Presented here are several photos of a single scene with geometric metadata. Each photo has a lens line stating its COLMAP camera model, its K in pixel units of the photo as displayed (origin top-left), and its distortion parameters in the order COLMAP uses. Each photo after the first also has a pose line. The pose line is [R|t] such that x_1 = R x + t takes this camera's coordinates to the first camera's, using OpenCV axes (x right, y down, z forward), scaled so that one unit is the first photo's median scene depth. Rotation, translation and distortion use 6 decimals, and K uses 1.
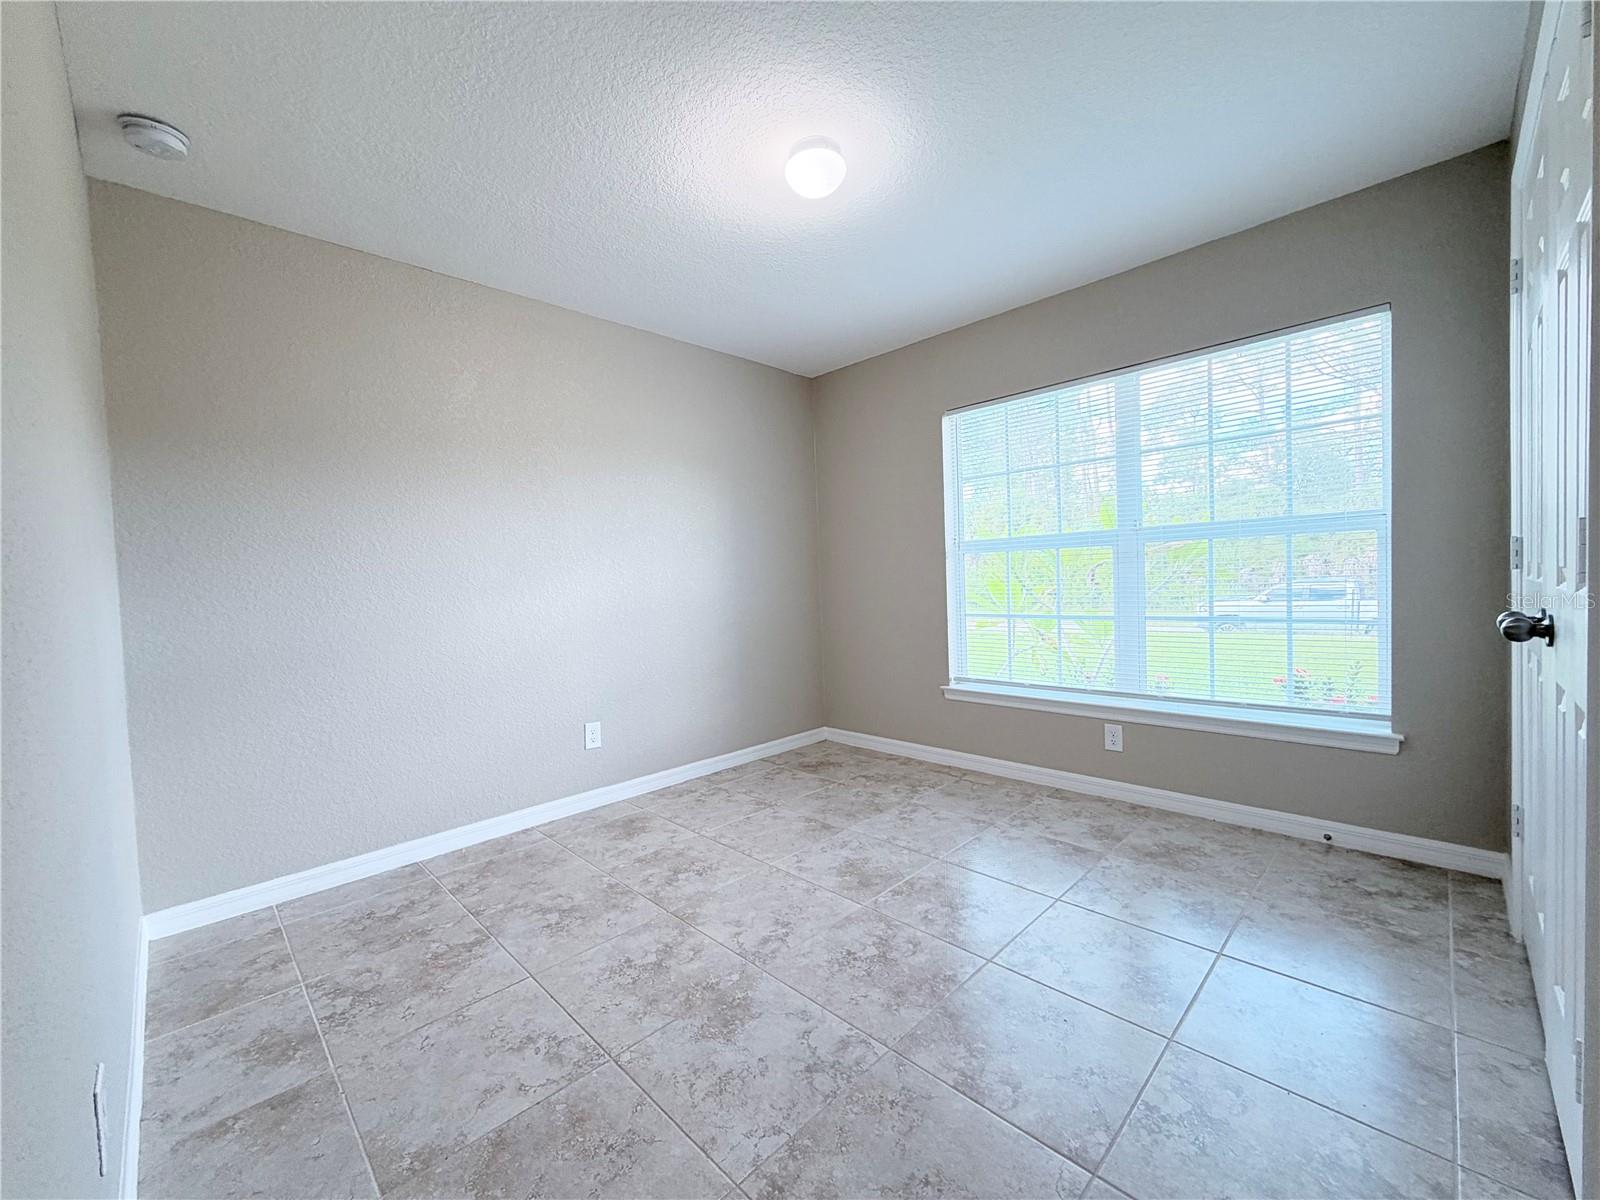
lens RADIAL K [[639.9, 0, 795.6], [0, 639.9, 600.3], [0, 0, 1]] dist [0.002850, -0.000260]
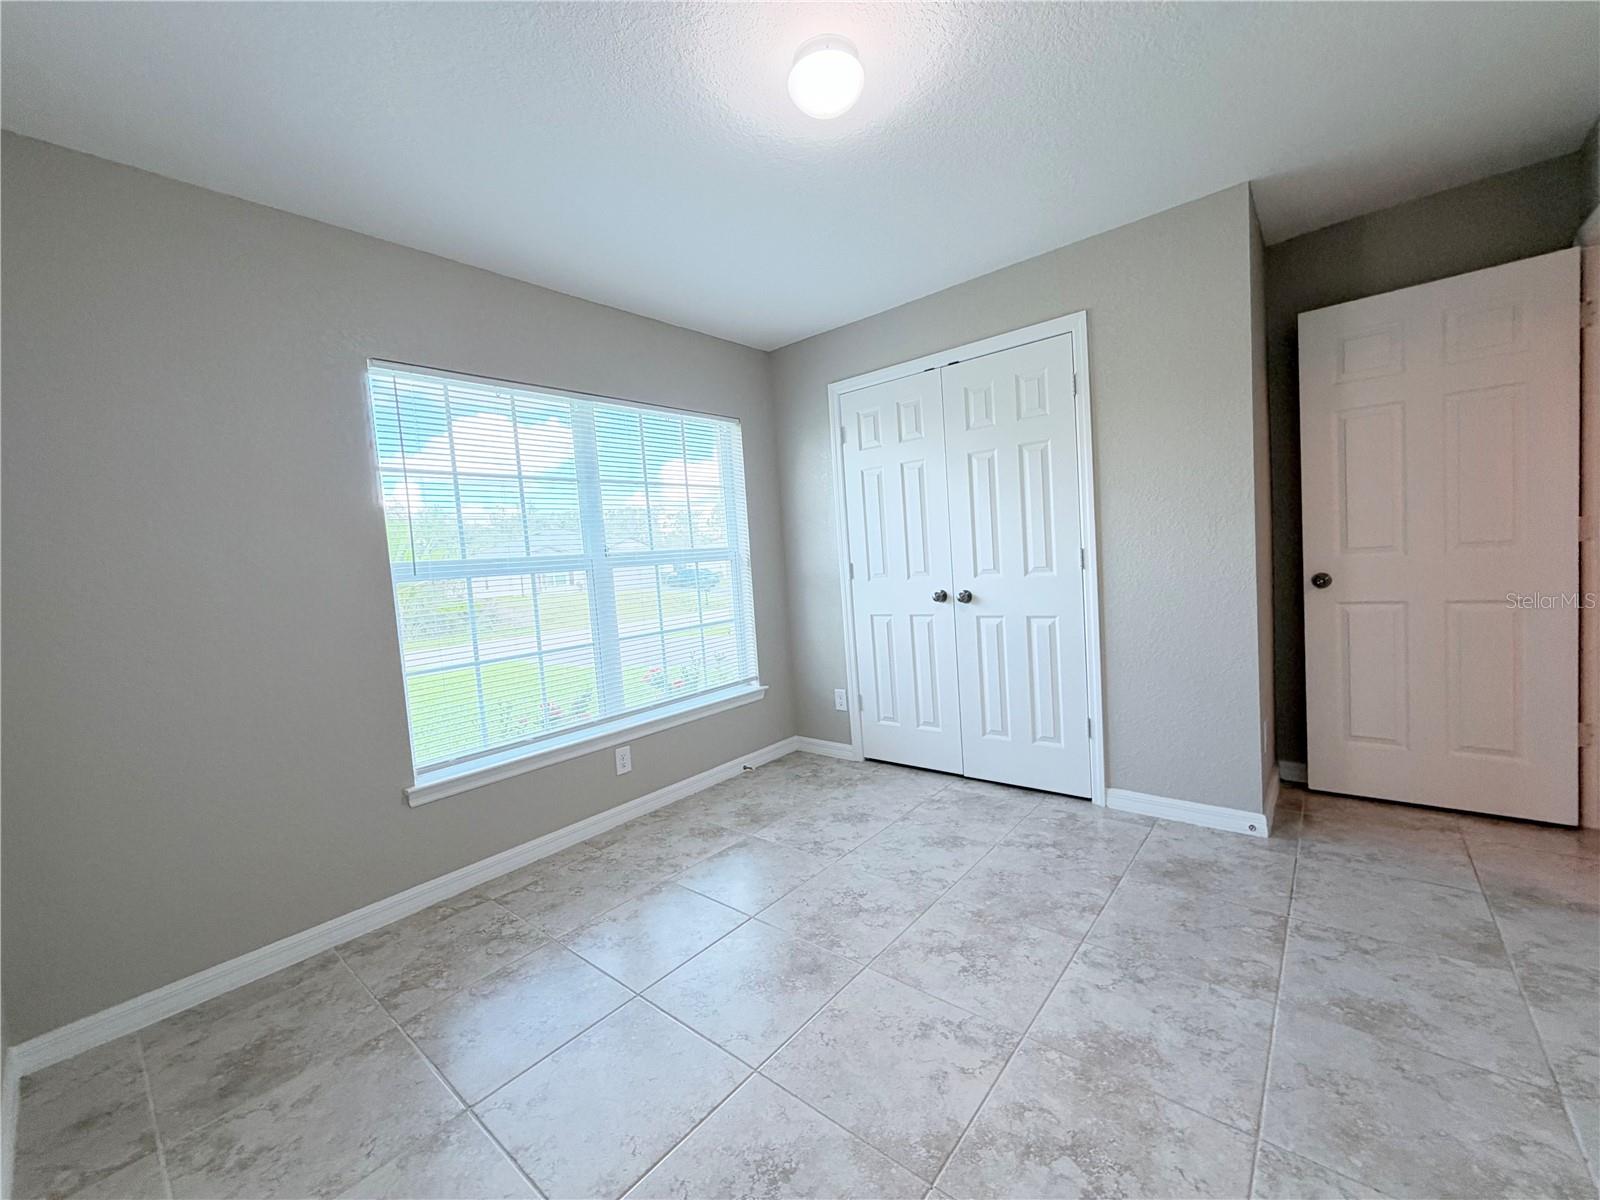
lens RADIAL K [[639.9, 0, 795.6], [0, 639.9, 600.3], [0, 0, 1]] dist [0.002850, -0.000260]
pose [[-0.084077, -0.021453, 0.996228, -0.674961], [0.106379, 0.993861, 0.030380, -0.048154], [-0.990765, 0.108532, -0.081279, 1.015350]]
